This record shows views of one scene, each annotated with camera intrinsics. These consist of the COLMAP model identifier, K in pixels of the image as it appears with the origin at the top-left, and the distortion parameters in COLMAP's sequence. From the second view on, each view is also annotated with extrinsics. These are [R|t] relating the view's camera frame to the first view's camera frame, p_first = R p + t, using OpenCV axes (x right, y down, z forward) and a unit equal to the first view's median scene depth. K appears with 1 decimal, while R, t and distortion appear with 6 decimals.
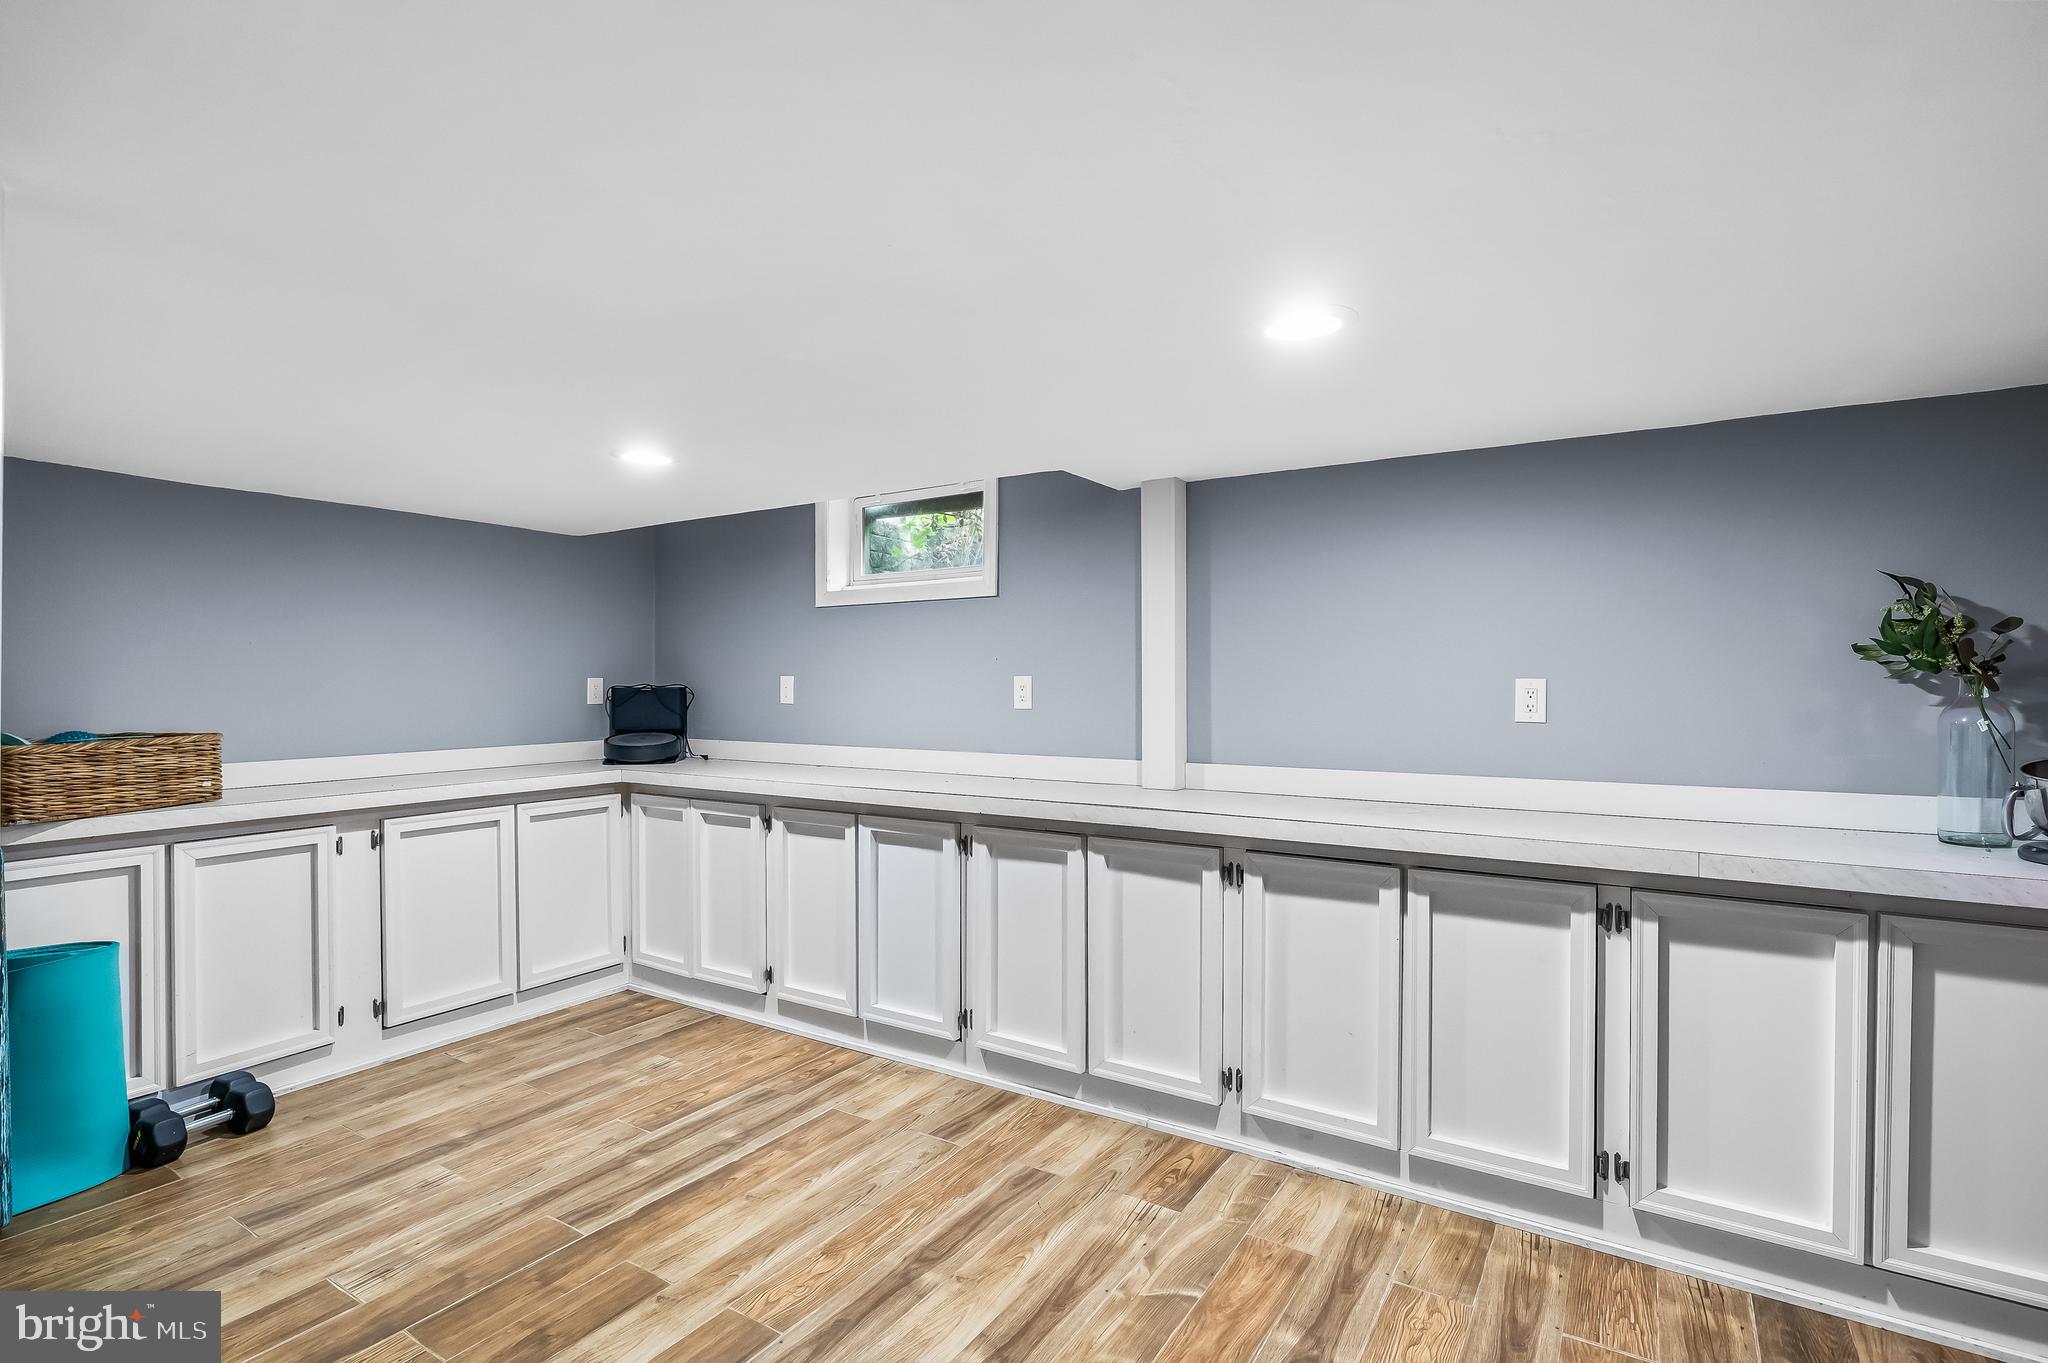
lens RADIAL K [[991.4, 0, 1031.5], [0, 991.4, 676.2], [0, 0, 1]] dist [-0.001532, 0.000927]
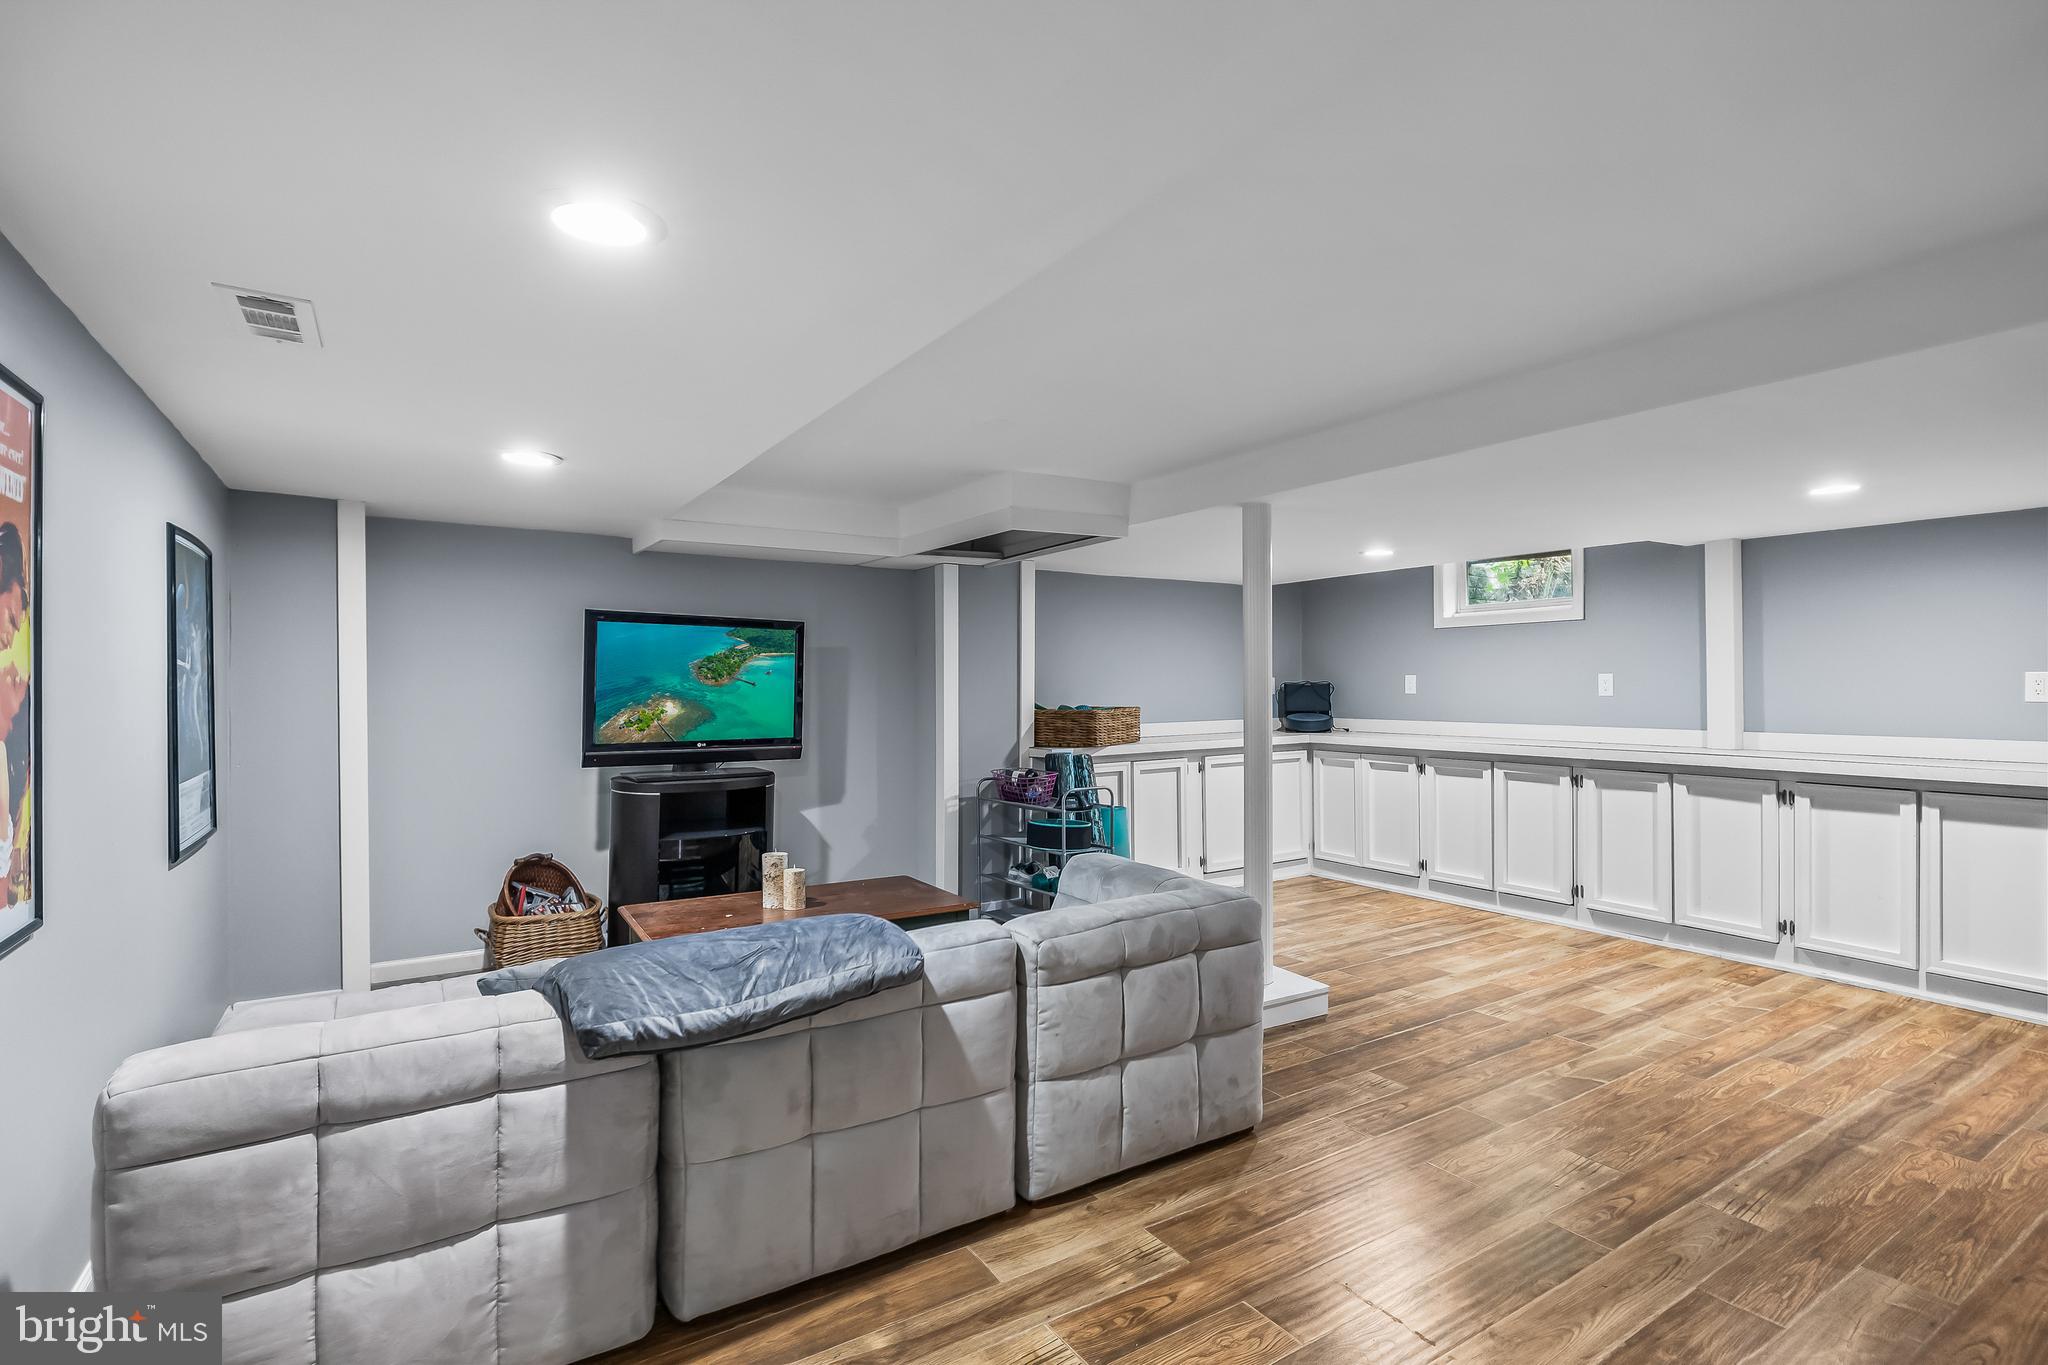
lens RADIAL K [[991.4, 0, 1031.5], [0, 991.4, 677.2], [0, 0, 1]] dist [-0.001532, 0.000927]
pose [[0.908785, -0.007275, -0.417201, -0.206878], [0.007784, 0.999970, -0.000481, -0.000959], [0.417192, -0.002811, 0.908814, -0.843681]]
